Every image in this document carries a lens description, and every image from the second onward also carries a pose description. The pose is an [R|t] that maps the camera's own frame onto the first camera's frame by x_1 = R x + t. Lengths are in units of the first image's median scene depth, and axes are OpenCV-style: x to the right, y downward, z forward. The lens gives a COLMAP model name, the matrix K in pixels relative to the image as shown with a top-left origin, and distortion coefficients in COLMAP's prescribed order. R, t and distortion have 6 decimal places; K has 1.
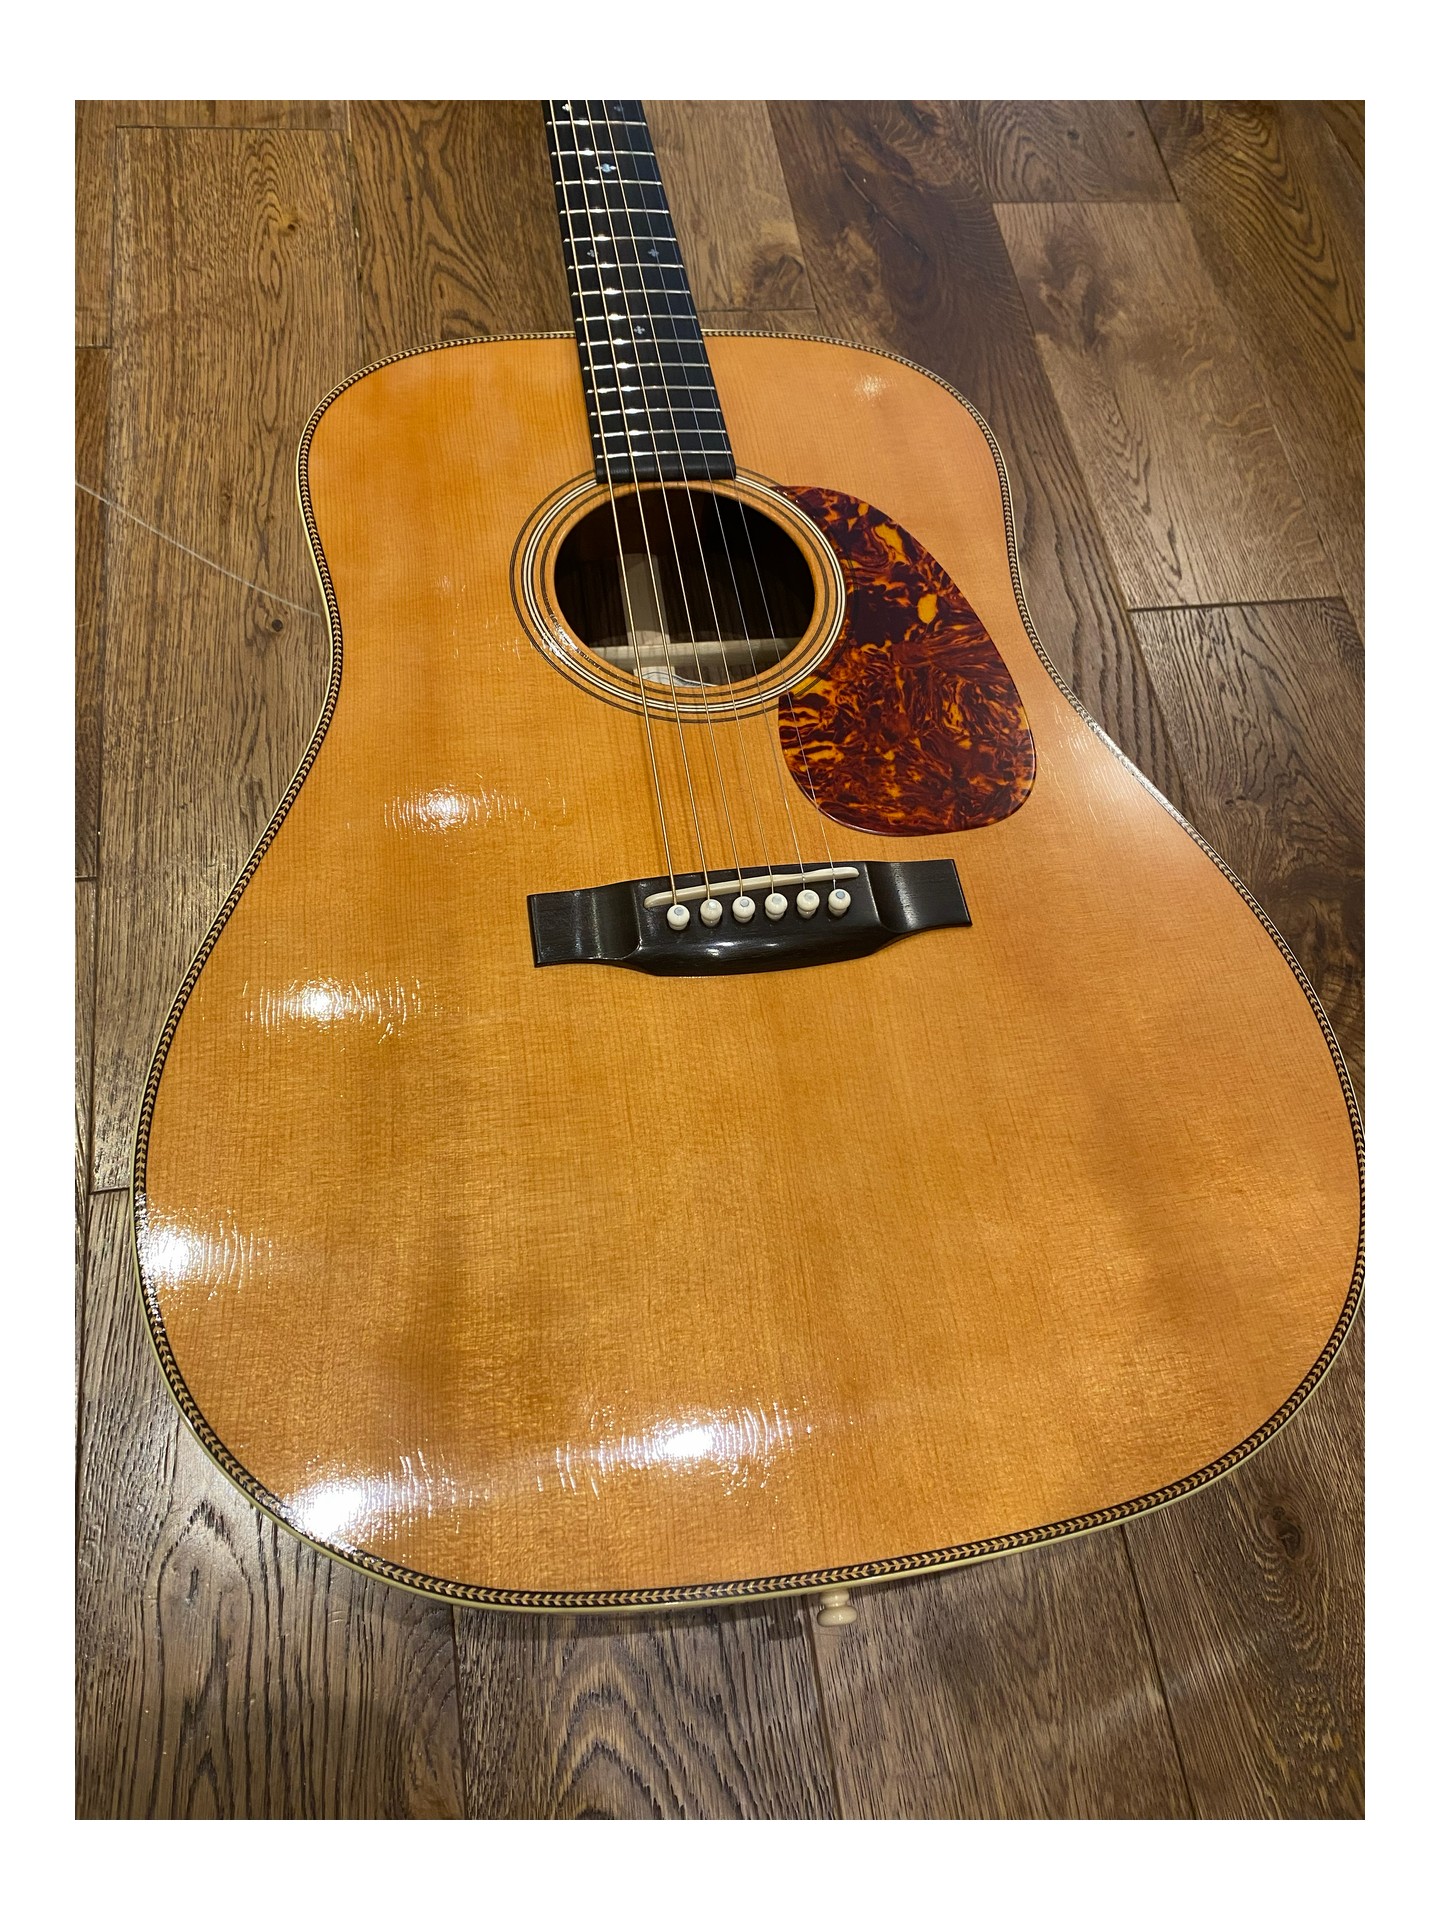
lens RADIAL K [[1250.1, 0, 715.6], [0, 1250.1, 957.9], [0, 0, 1]] dist [0.008898, -0.007094]
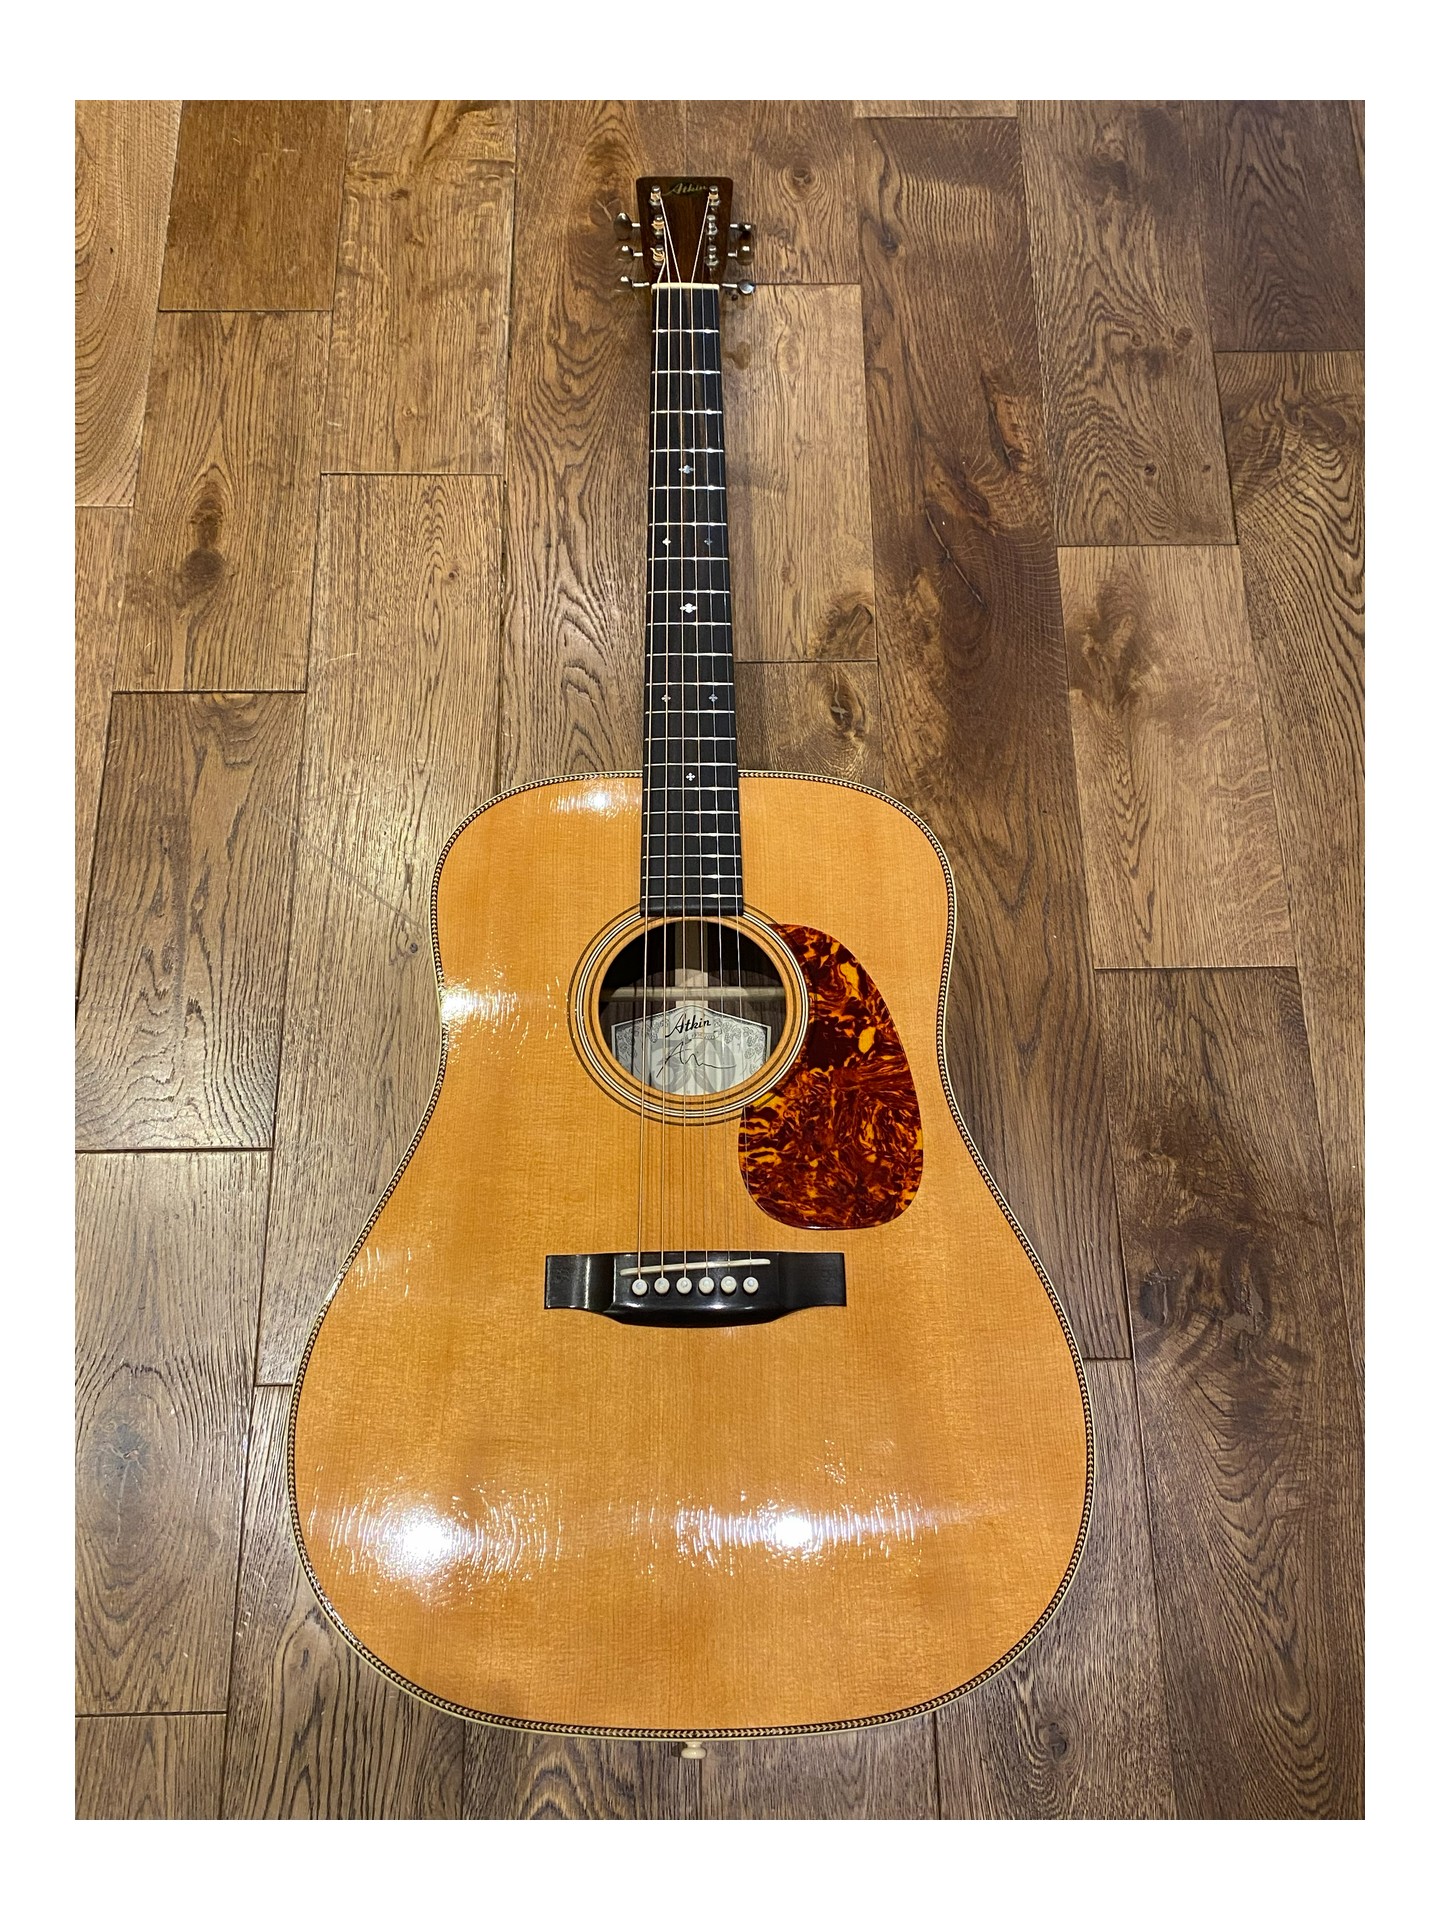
lens RADIAL K [[1557.9, 0, 727.1], [0, 1557.9, 957.9], [0, 0, 1]] dist [0.049338, -0.103495]
pose [[0.985582, 0.099238, -0.137036, 0.170106], [-0.090159, 0.993396, 0.070958, -0.334552], [0.143173, -0.057580, 0.988021, -0.483321]]
